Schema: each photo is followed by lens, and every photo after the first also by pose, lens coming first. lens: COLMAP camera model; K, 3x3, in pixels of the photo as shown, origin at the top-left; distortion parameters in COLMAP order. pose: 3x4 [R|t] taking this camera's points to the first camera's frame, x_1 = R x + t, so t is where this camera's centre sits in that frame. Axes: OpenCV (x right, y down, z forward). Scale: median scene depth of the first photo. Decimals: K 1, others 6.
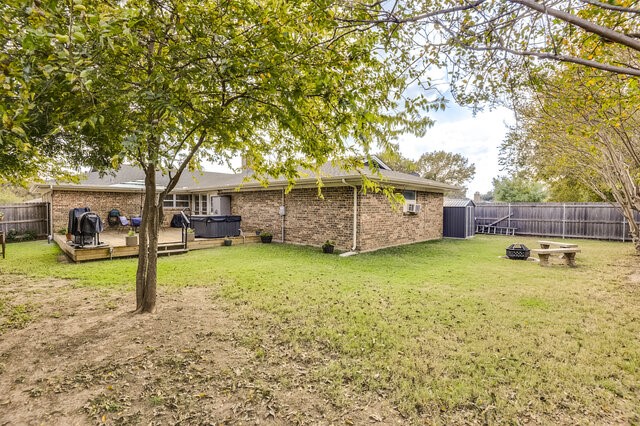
lens RADIAL K [[296.9, 0, 324.3], [0, 296.9, 212.3], [0, 0, 1]] dist [-0.001435, -0.000477]
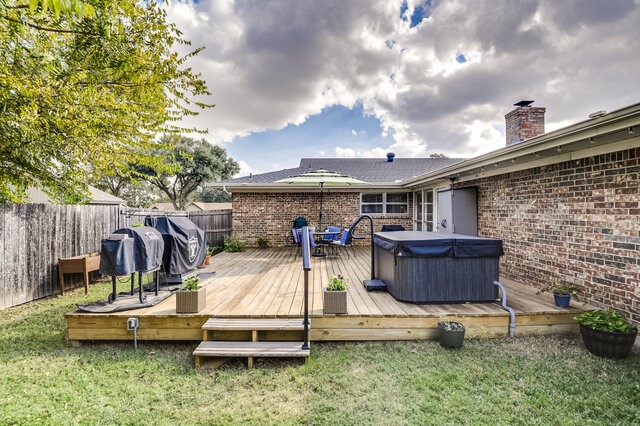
lens RADIAL K [[312.0, 0, 325.1], [0, 312.0, 215.0], [0, 0, 1]] dist [-0.009661, -0.003847]
pose [[0.692865, 0.000132, -0.721067, -0.150247], [-0.007877, 0.999942, -0.007385, -0.011101], [0.721024, 0.010797, 0.692826, 0.555032]]
